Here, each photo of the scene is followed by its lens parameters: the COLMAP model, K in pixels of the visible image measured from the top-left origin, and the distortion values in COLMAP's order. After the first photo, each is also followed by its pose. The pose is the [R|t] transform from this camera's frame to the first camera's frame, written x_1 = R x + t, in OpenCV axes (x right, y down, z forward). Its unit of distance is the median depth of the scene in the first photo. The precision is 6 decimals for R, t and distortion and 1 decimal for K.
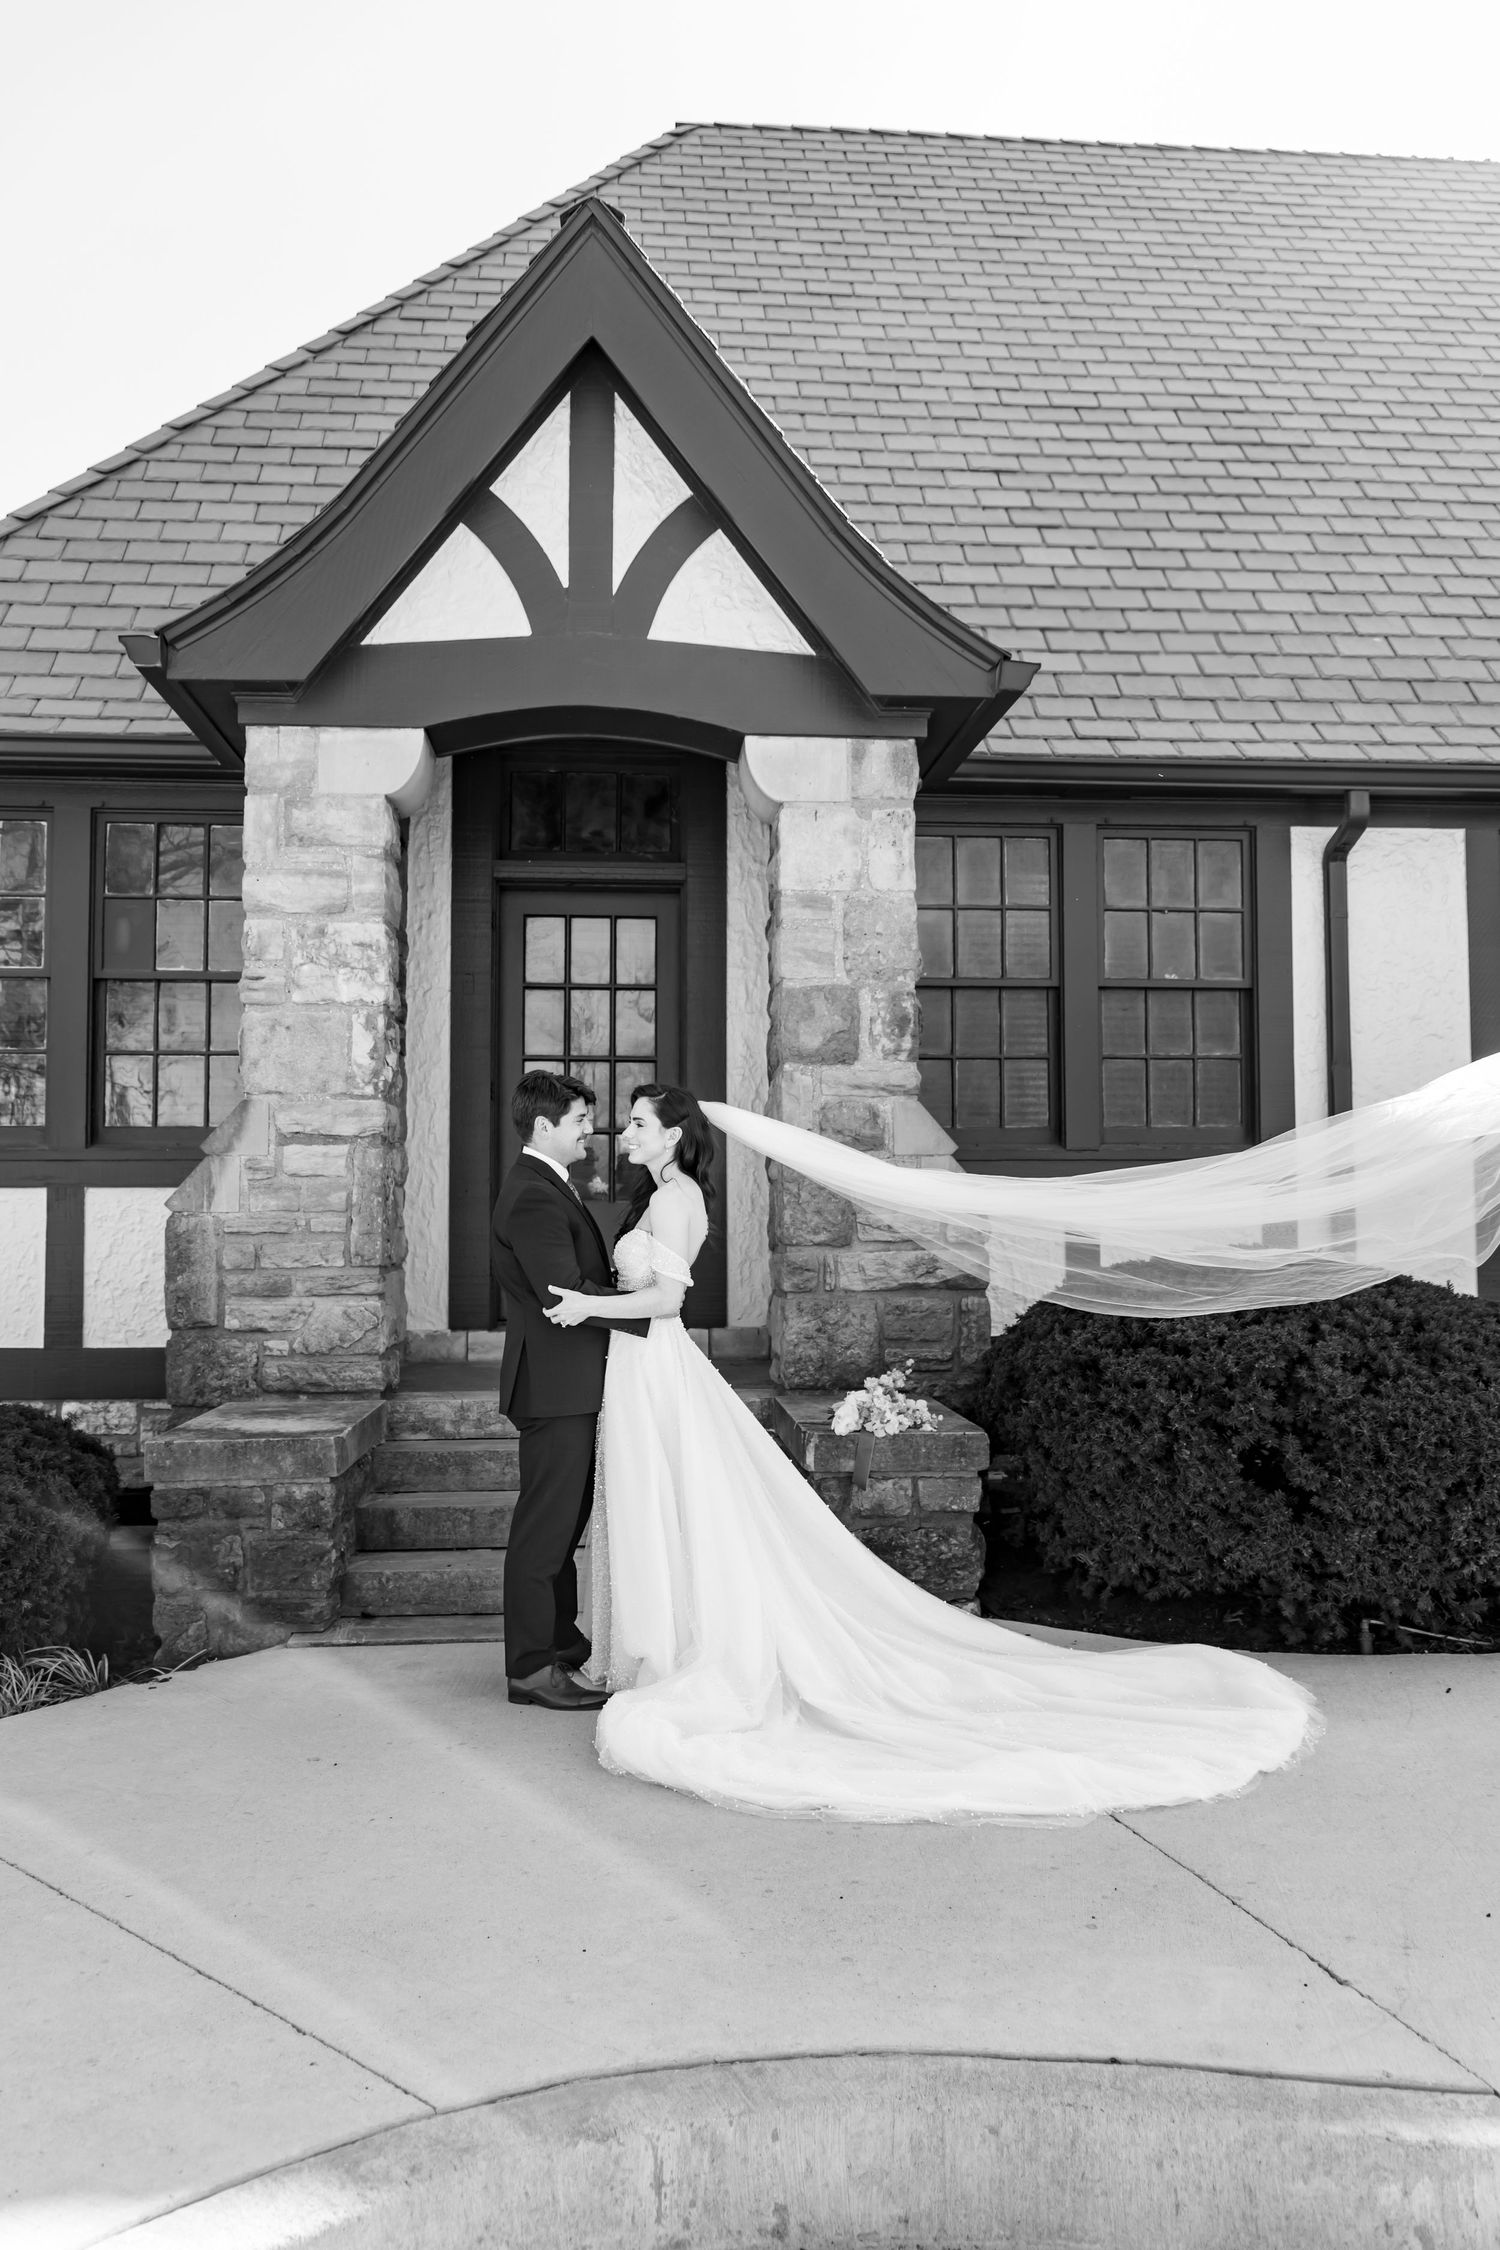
lens RADIAL K [[1690.6, 0, 751.9], [0, 1690.6, 1123.4], [0, 0, 1]] dist [-0.012679, 0.000003]
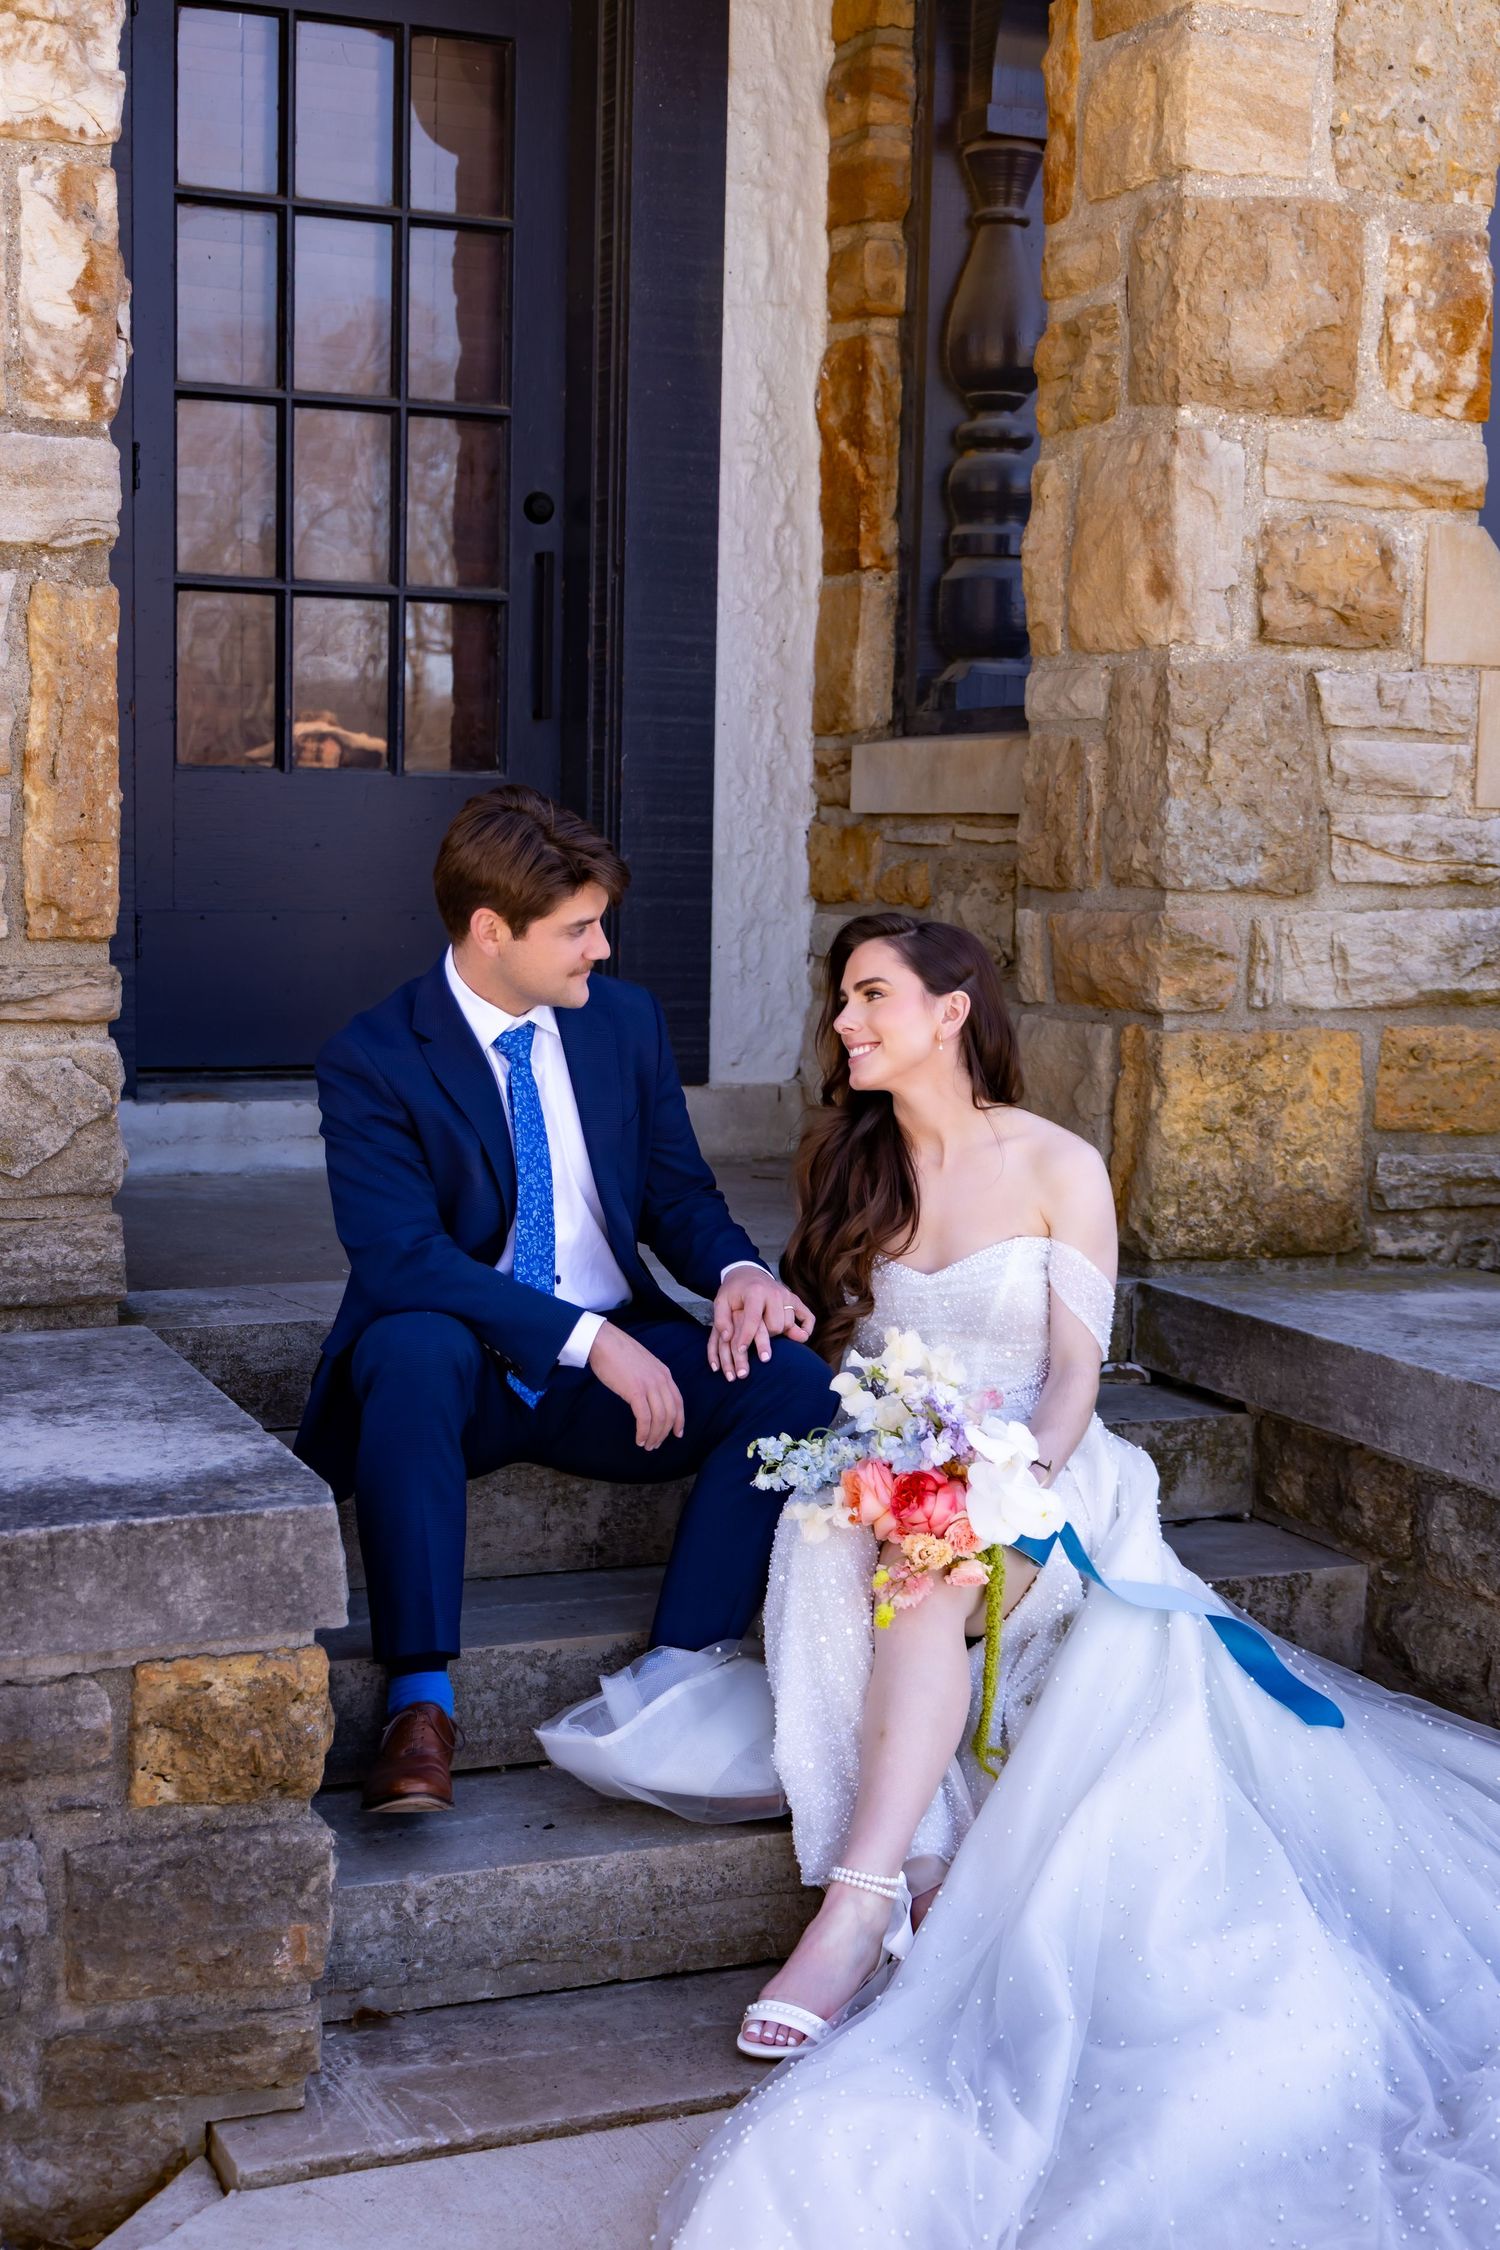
lens RADIAL K [[2966.3, 0, 748.7], [0, 2966.3, 1127.6], [0, 0, 1]] dist [0.006678, 0.000000]
pose [[0.954745, -0.011294, 0.297212, -0.270510], [-0.034587, 0.988283, 0.148661, 0.028357], [-0.295408, -0.152213, 0.943168, 0.385215]]
